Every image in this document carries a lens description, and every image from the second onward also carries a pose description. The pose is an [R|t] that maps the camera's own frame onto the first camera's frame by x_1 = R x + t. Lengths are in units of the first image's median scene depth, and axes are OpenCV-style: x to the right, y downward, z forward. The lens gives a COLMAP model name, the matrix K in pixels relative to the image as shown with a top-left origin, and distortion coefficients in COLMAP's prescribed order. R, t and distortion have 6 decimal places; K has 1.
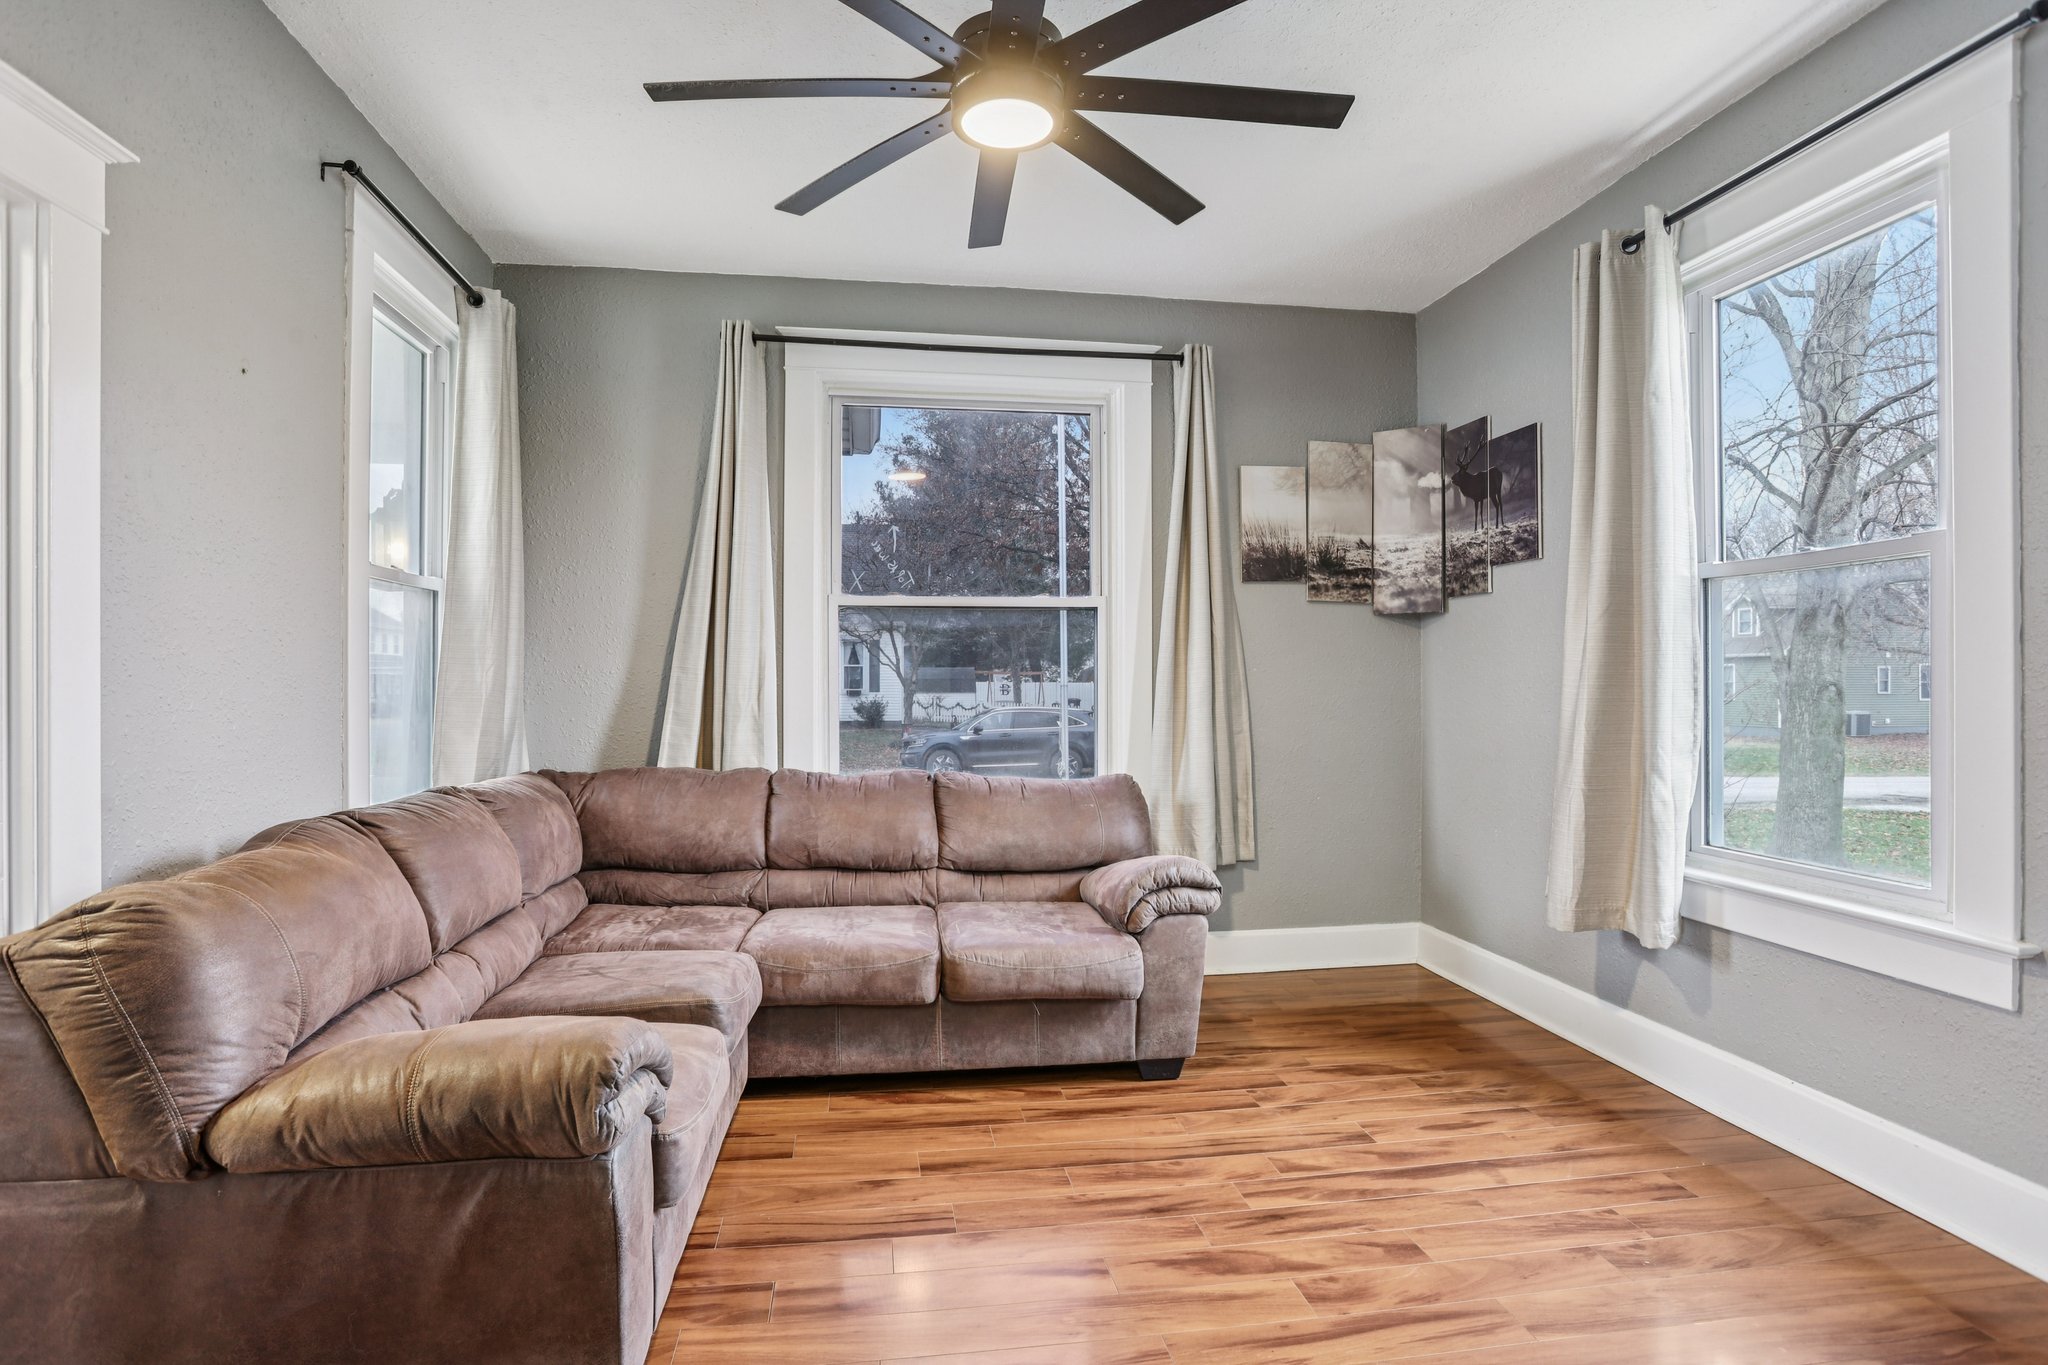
lens RADIAL K [[1016.0, 0, 1019.6], [0, 1016.0, 692.0], [0, 0, 1]] dist [-0.040903, 0.007455]
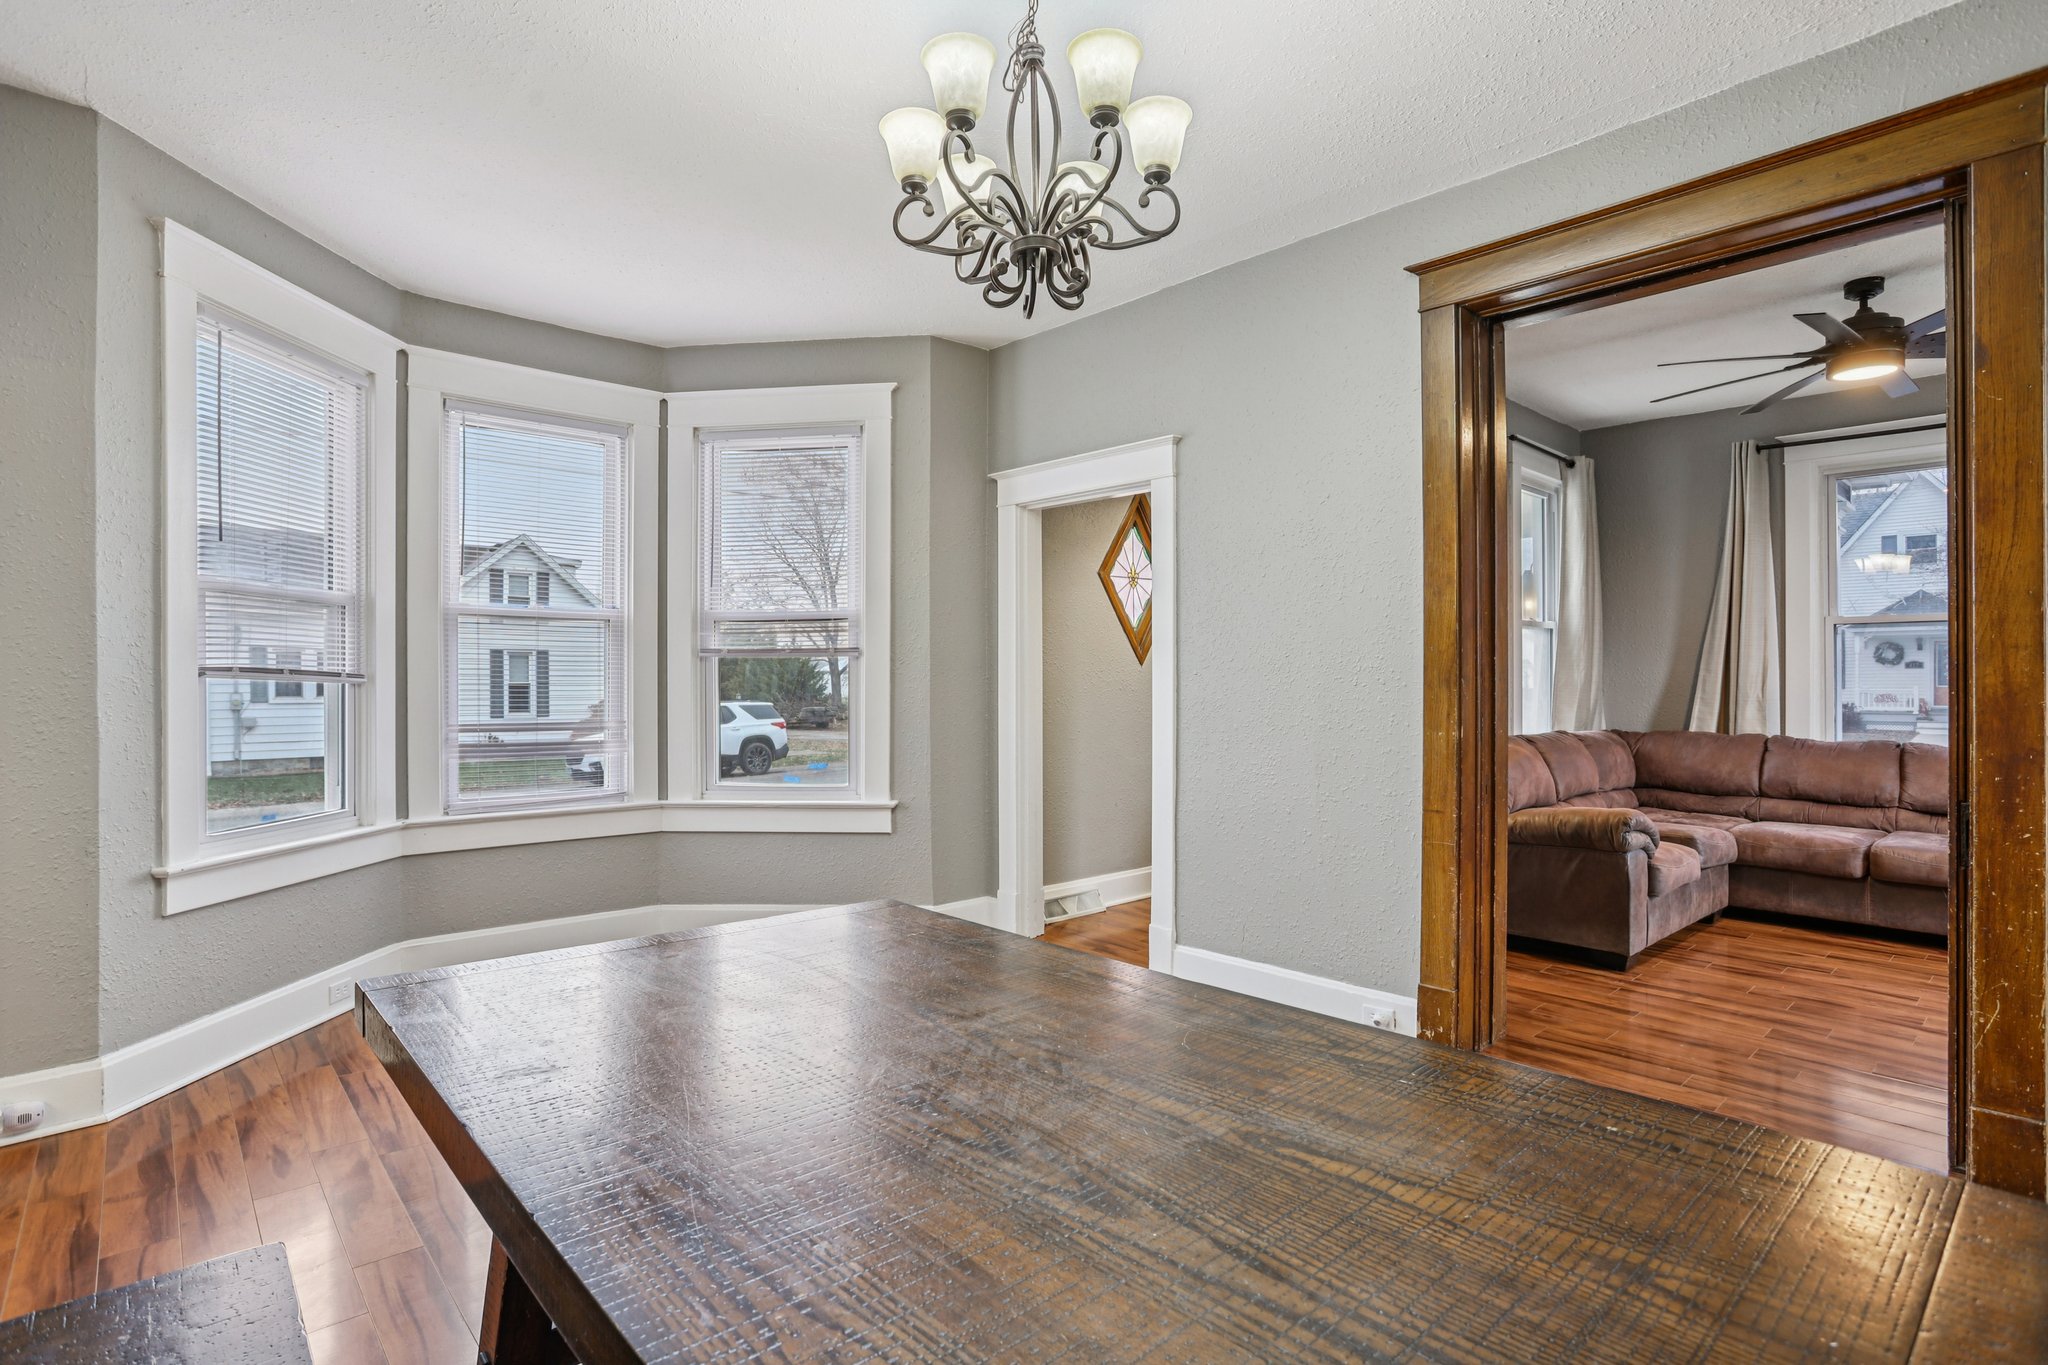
lens RADIAL K [[1016.0, 0, 984.9], [0, 1016.0, 689.2], [0, 0, 1]] dist [-0.040903, 0.007455]
pose [[0.523186, 0.001704, -0.852217, 0.446535], [0.002568, 0.999990, 0.003576, -0.001860], [0.852215, -0.004059, 0.523177, -0.858516]]
